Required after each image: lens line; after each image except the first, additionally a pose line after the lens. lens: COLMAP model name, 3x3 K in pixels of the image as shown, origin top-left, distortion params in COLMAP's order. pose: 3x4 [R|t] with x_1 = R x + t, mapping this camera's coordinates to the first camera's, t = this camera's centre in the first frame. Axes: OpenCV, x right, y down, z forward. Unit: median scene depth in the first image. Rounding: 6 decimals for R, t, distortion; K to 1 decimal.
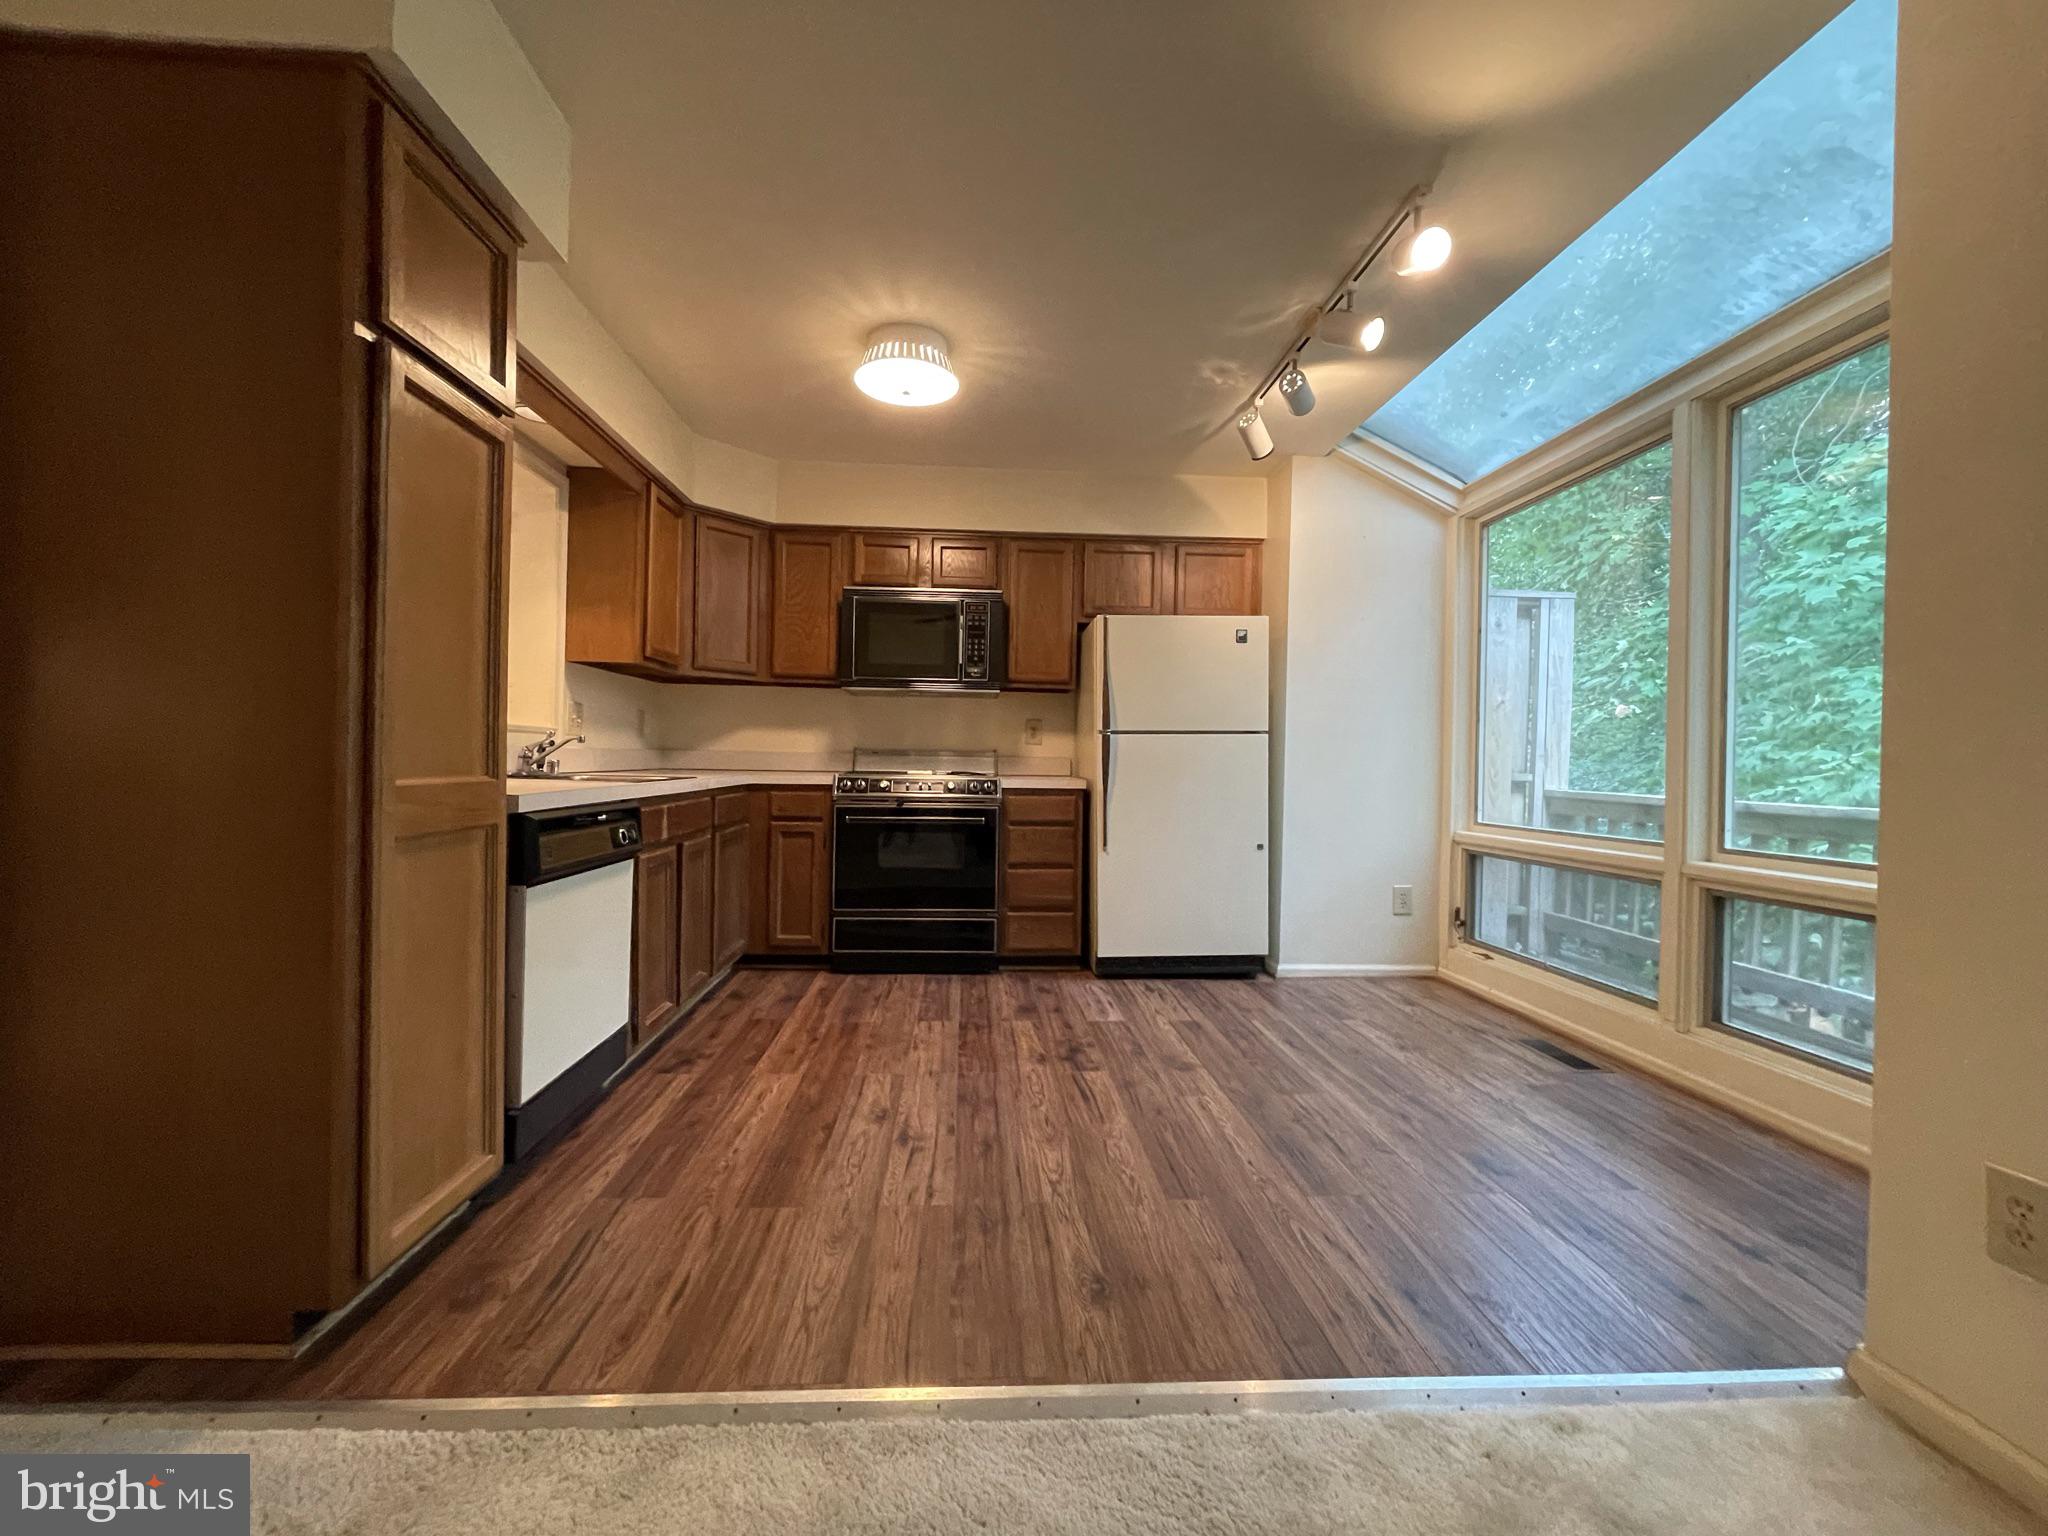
lens RADIAL K [[829.2, 0, 1019.2], [0, 829.2, 764.8], [0, 0, 1]] dist [-0.002210, 0.000538]
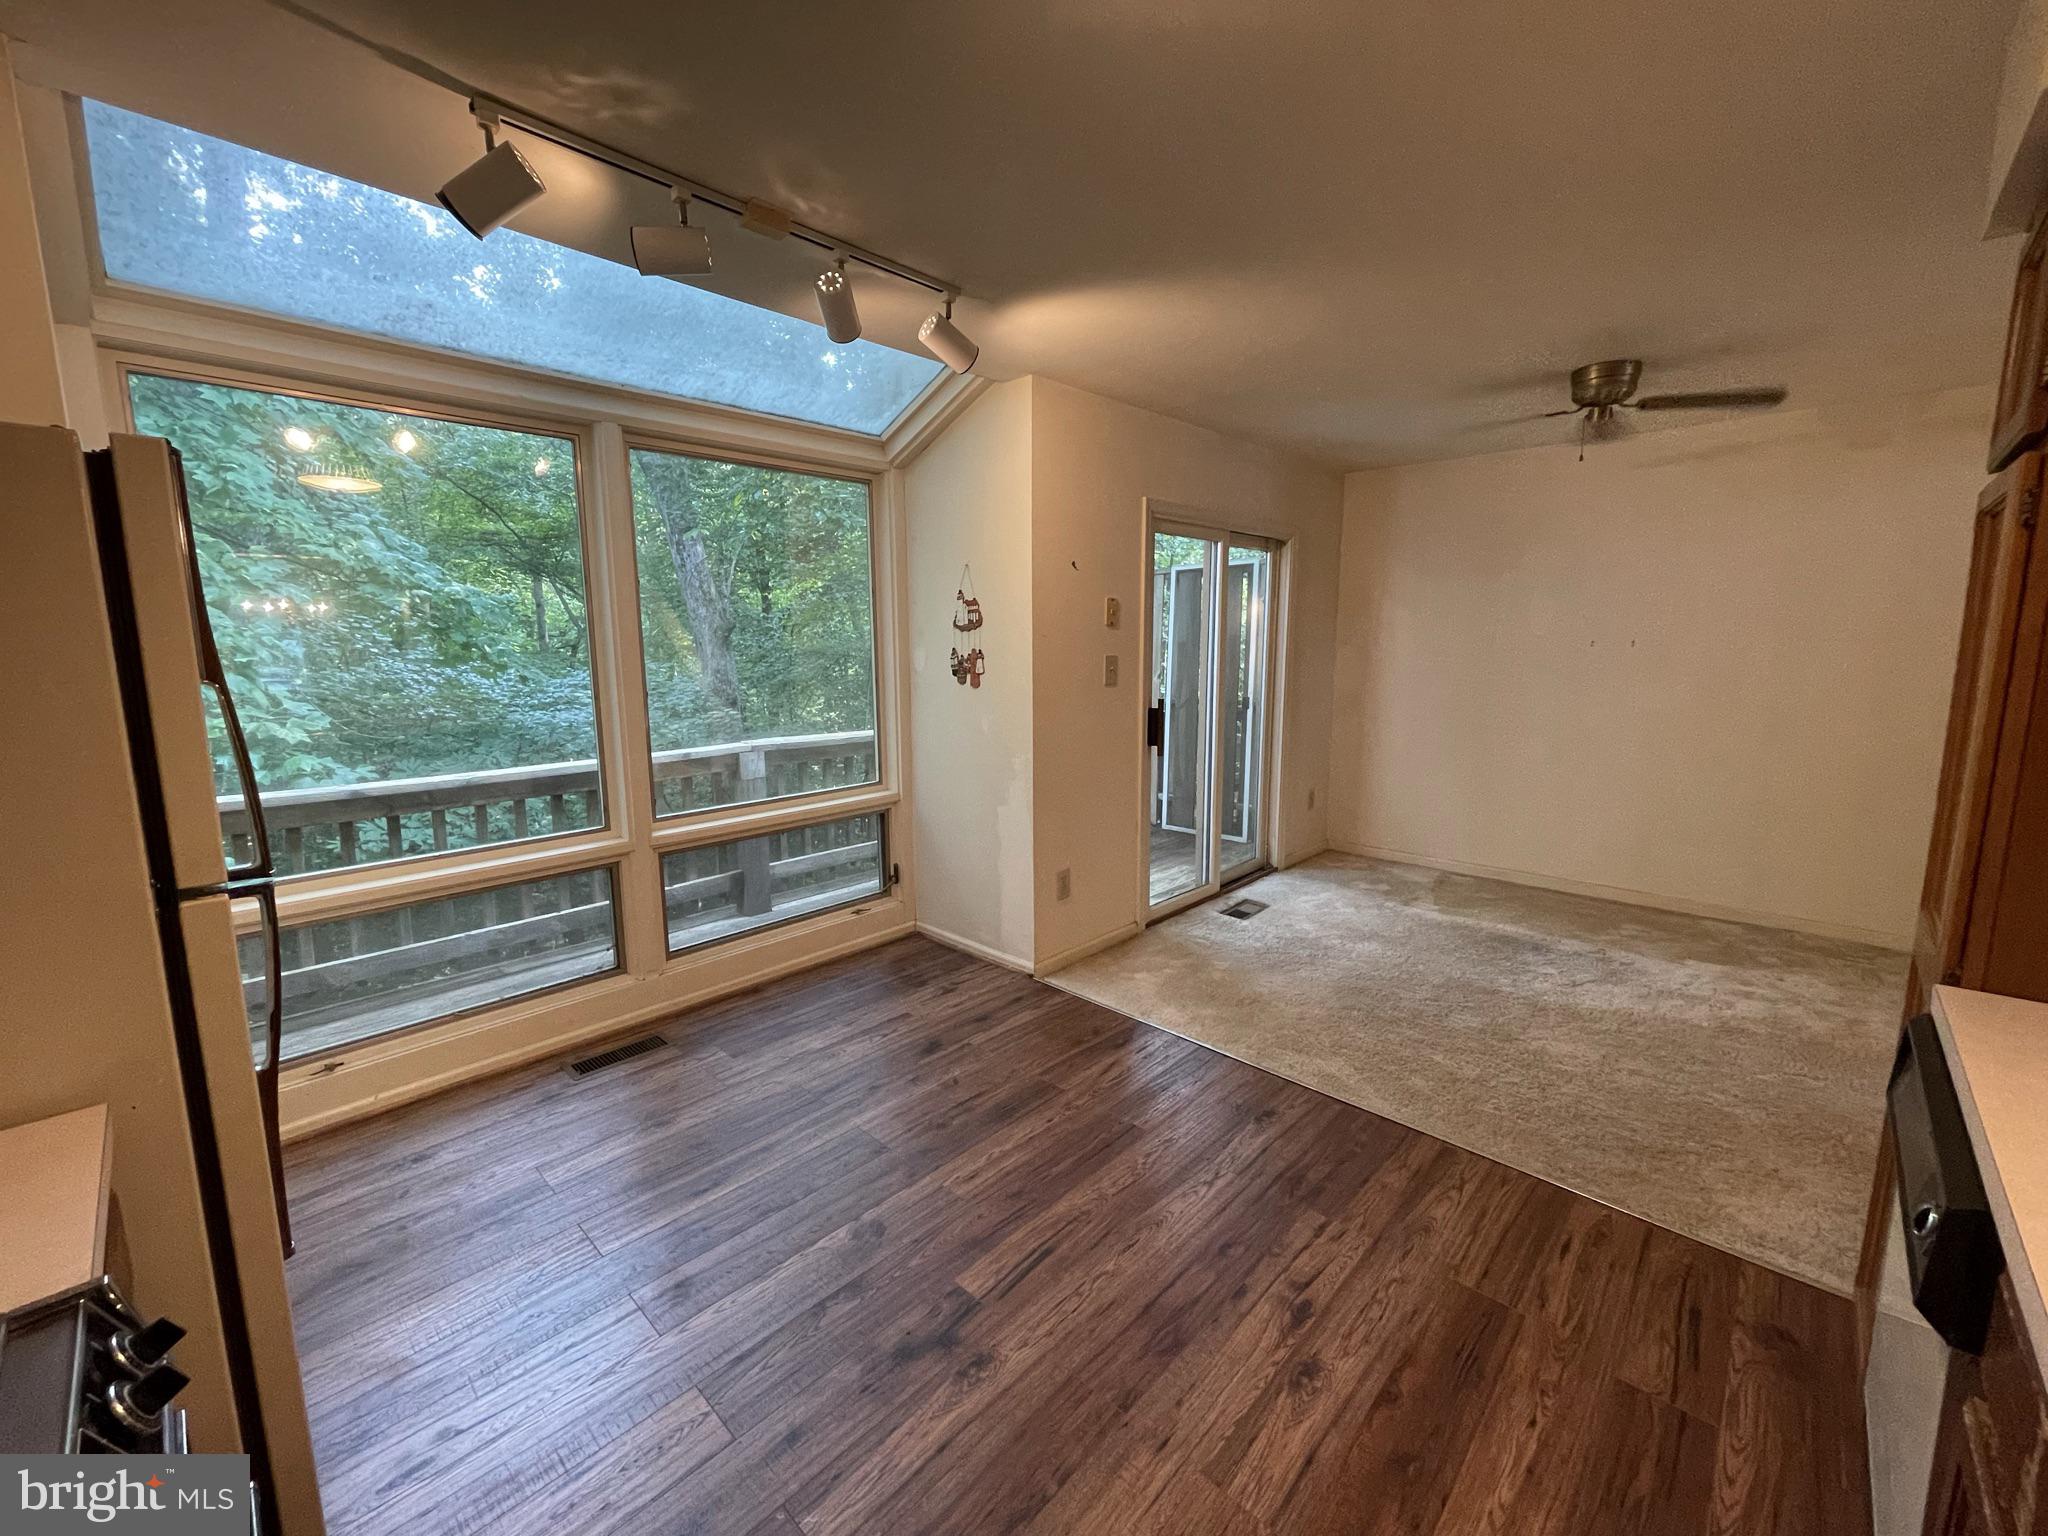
lens RADIAL K [[829.2, 0, 1023.9], [0, 829.2, 759.6], [0, 0, 1]] dist [-0.002210, 0.000538]
pose [[-0.681127, -0.119946, 0.722274, -0.450747], [-0.004101, 0.987099, 0.160057, -0.205686], [-0.732154, 0.106057, -0.672832, 1.599975]]
